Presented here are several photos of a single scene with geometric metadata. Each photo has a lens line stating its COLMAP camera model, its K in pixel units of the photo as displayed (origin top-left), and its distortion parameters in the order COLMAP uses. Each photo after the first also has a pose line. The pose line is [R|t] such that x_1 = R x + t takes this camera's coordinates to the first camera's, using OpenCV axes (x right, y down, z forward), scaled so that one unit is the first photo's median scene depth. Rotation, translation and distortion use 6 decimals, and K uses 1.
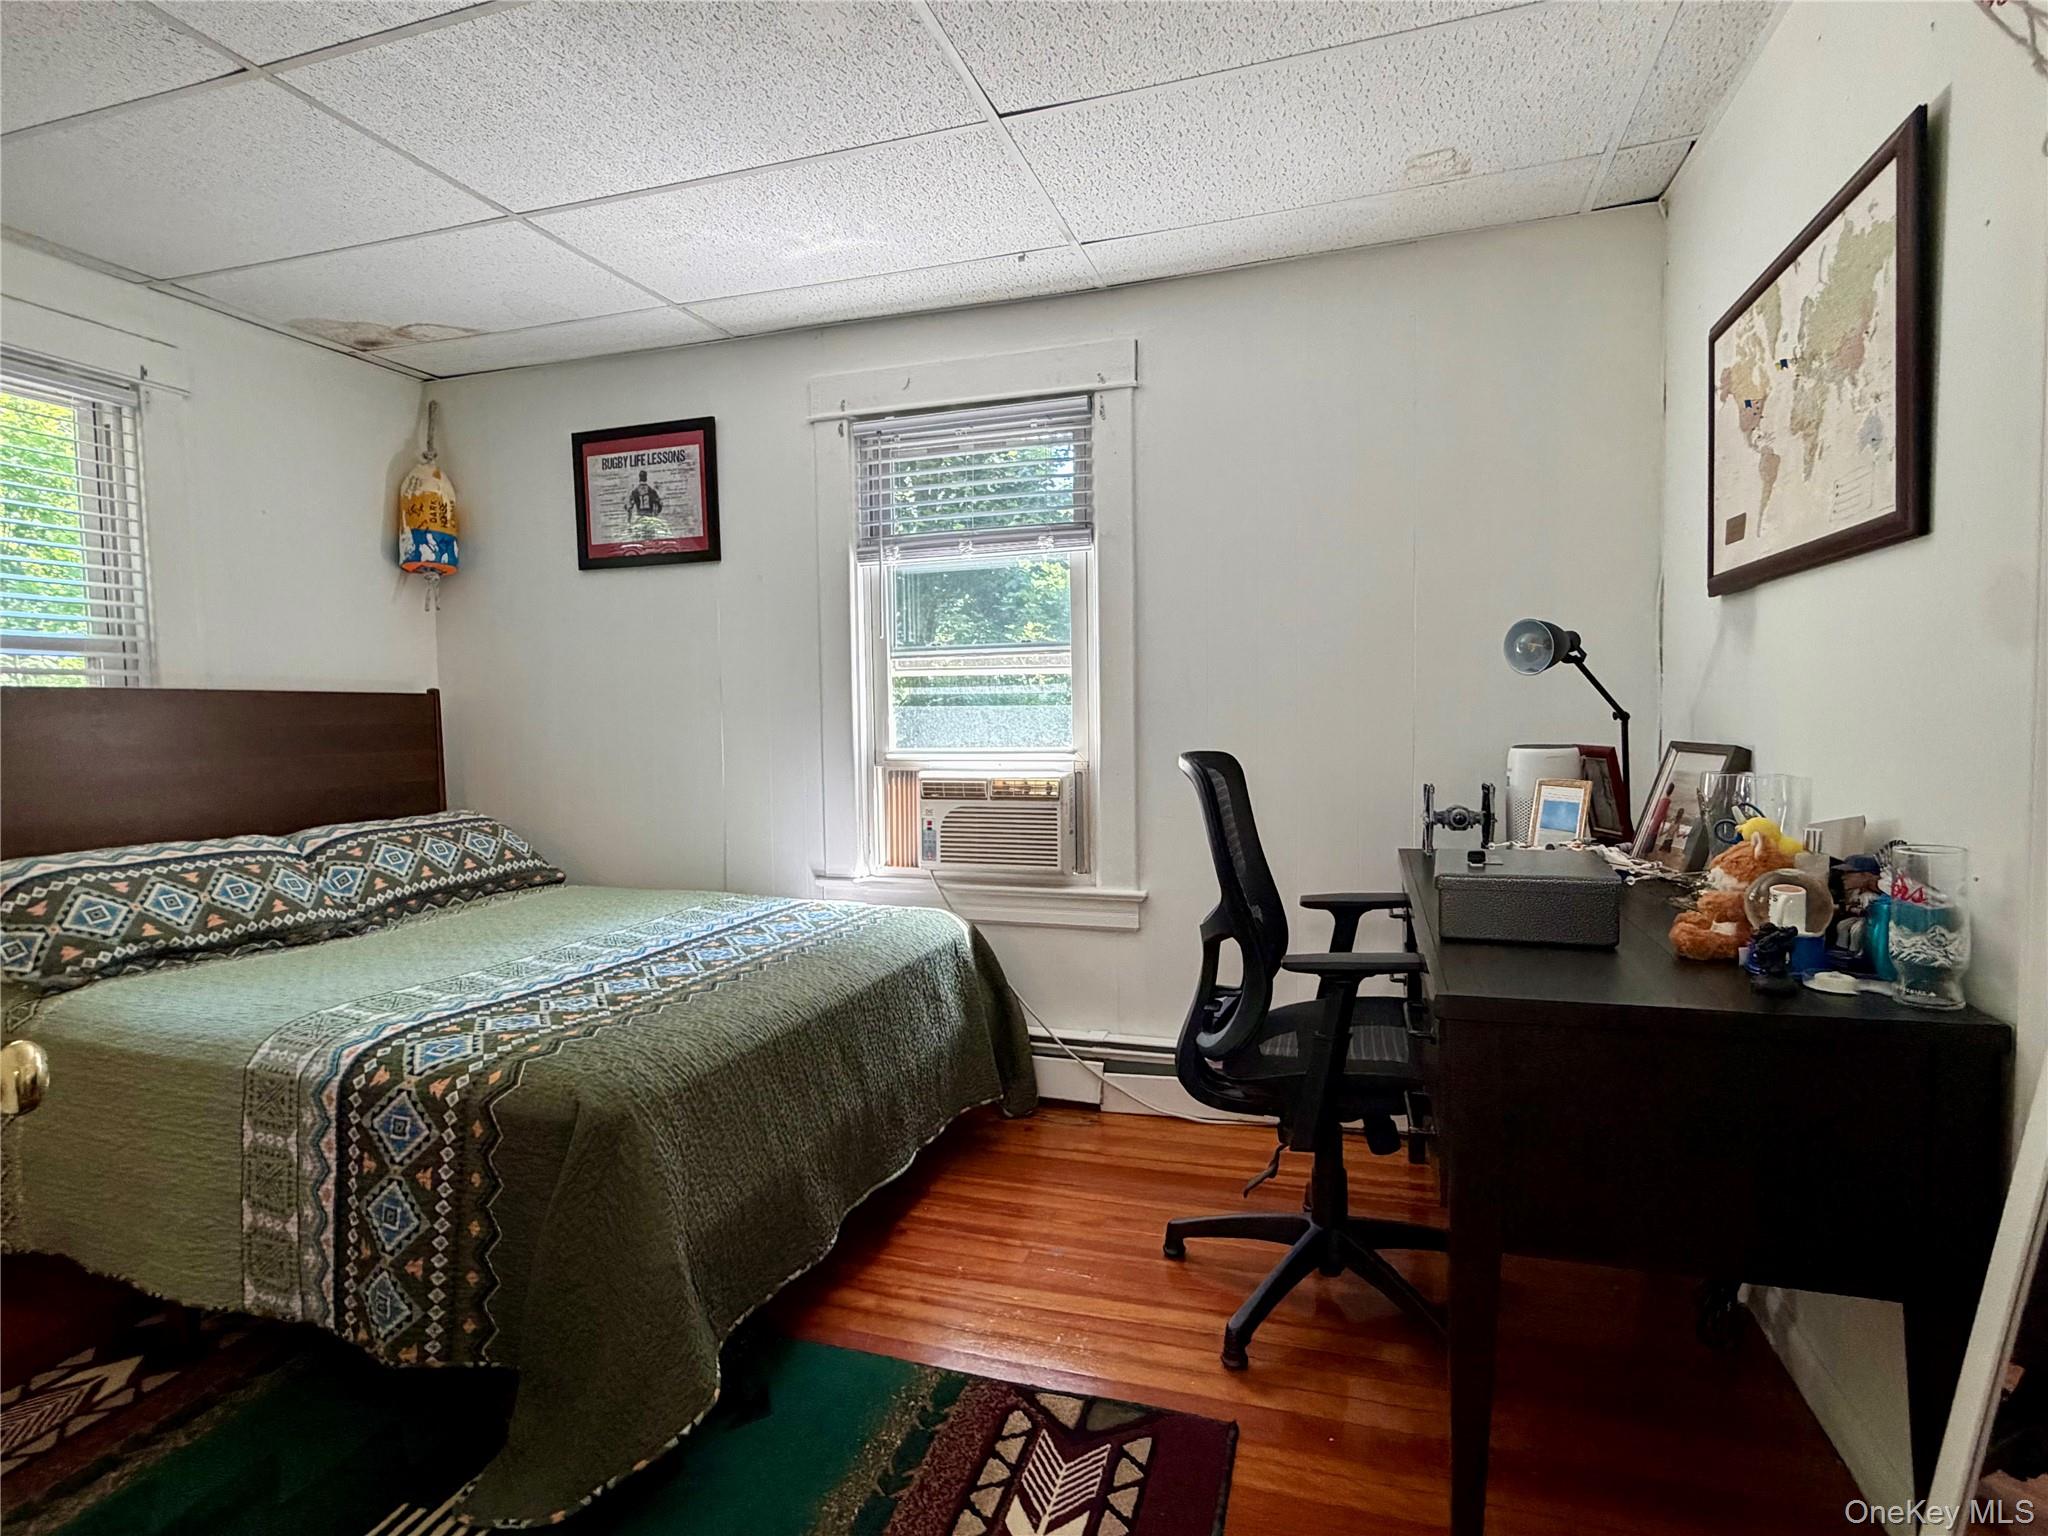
lens RADIAL K [[1050.4, 0, 1020.1], [0, 1050.4, 769.8], [0, 0, 1]] dist [0.000530, -0.002213]
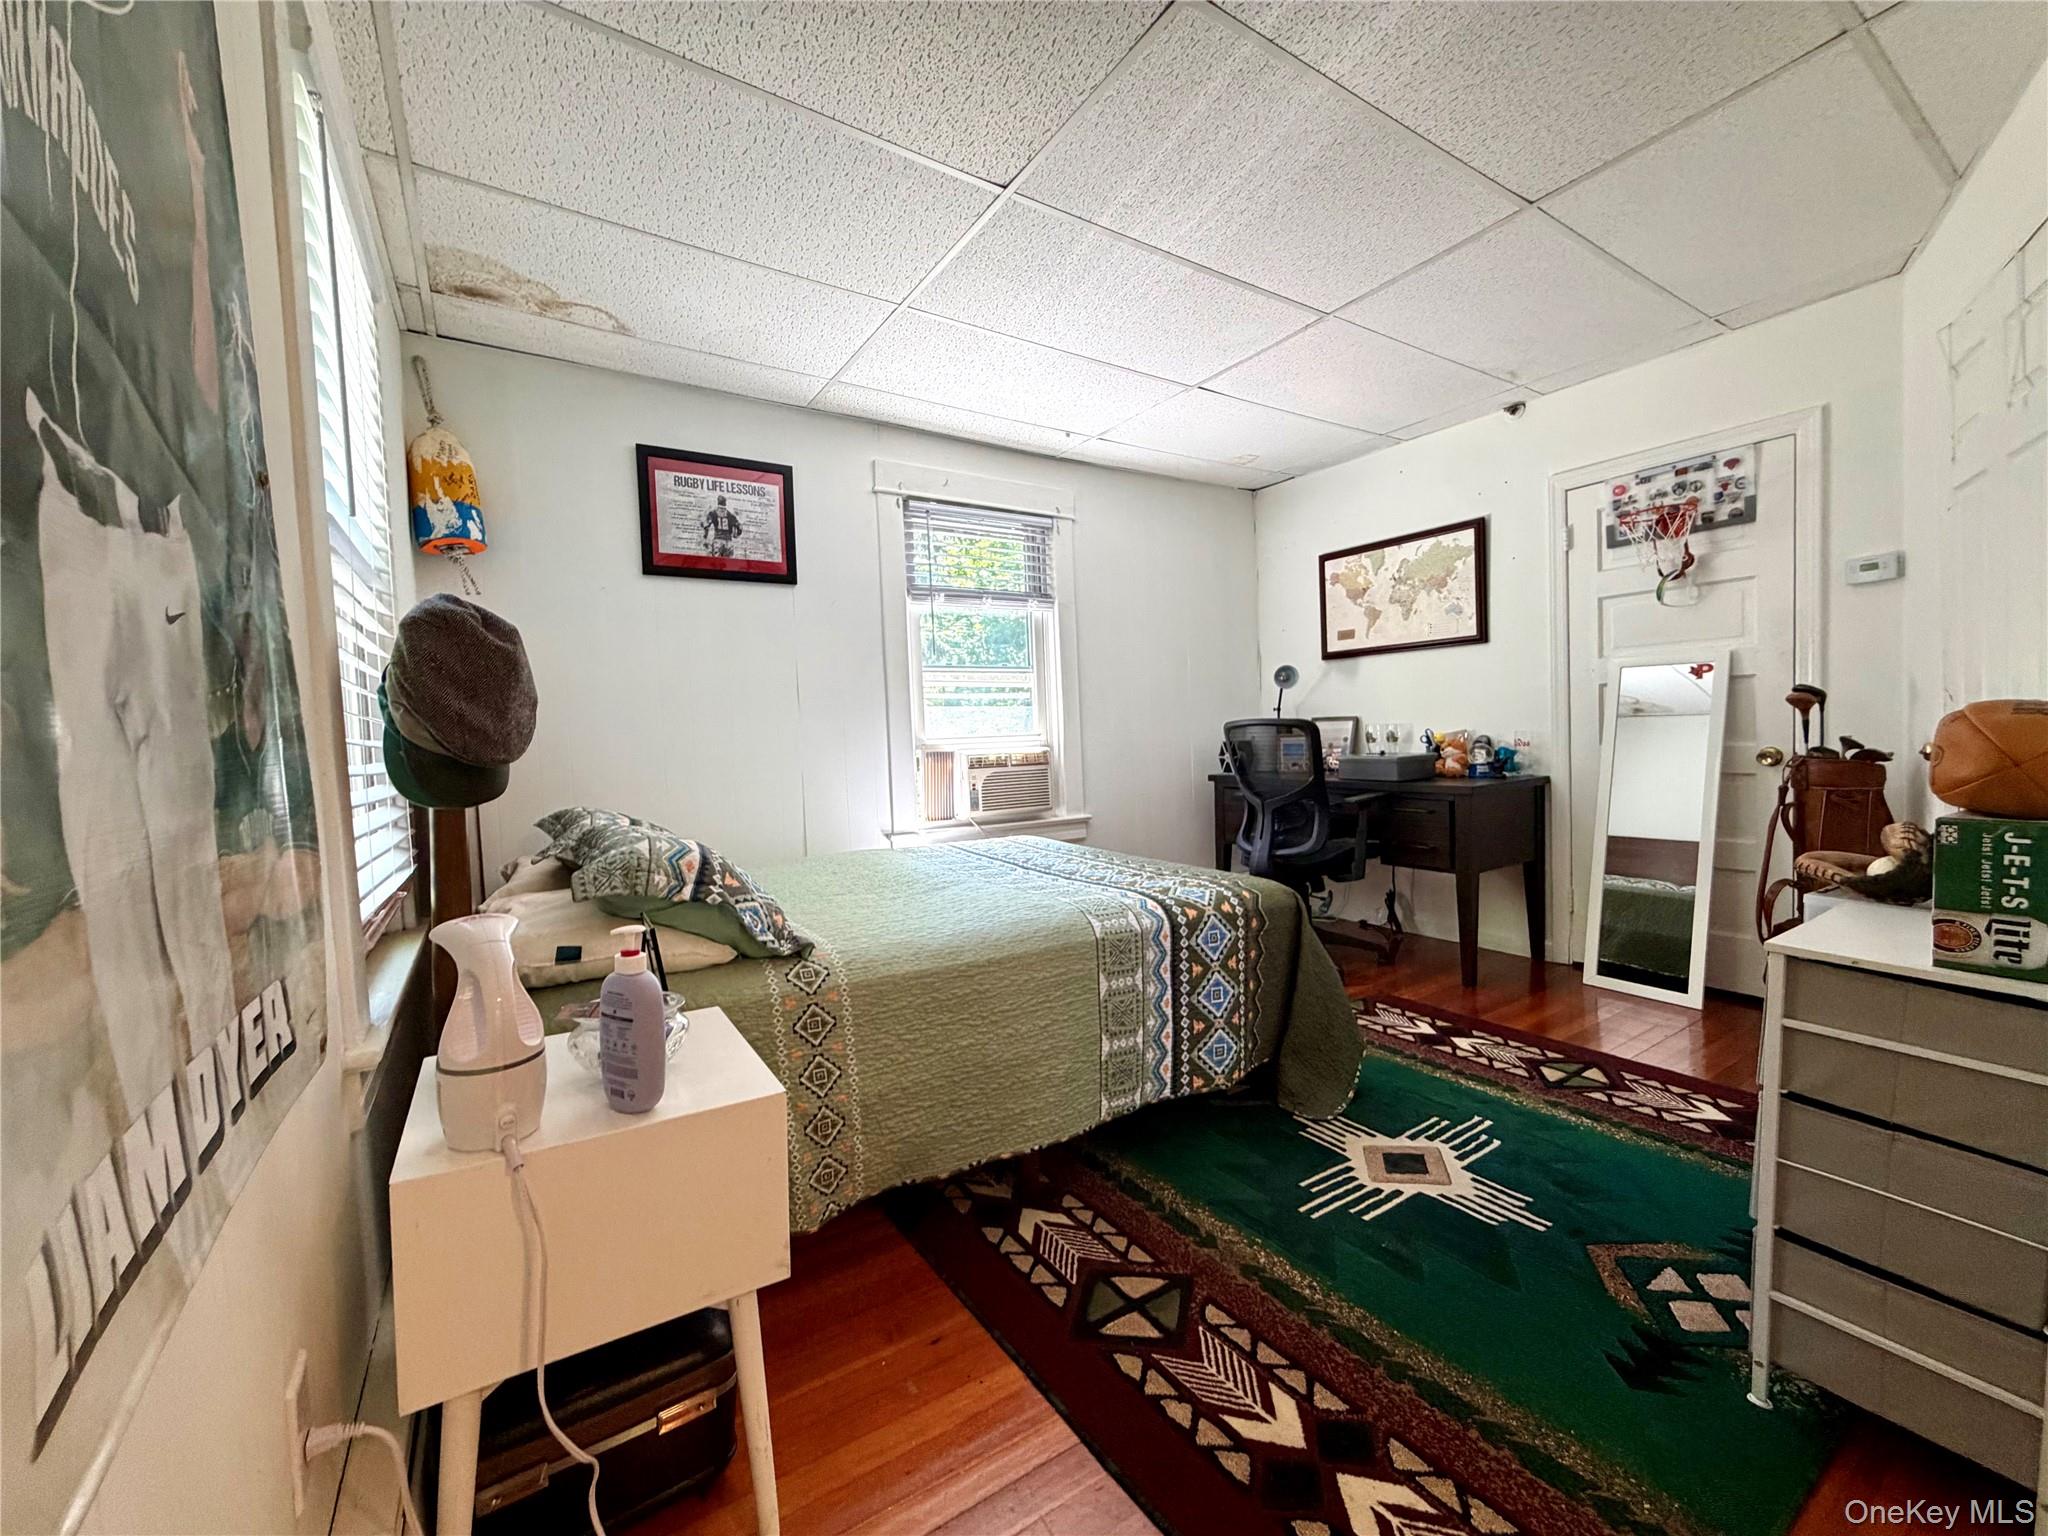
lens RADIAL K [[818.6, 0, 1024.4], [0, 818.6, 767.7], [0, 0, 1]] dist [0.000400, -0.000203]
pose [[0.627179, -0.039554, 0.777870, -0.957372], [0.069273, 0.997585, -0.005127, 0.038100], [-0.775789, 0.057101, 0.628404, 0.236940]]
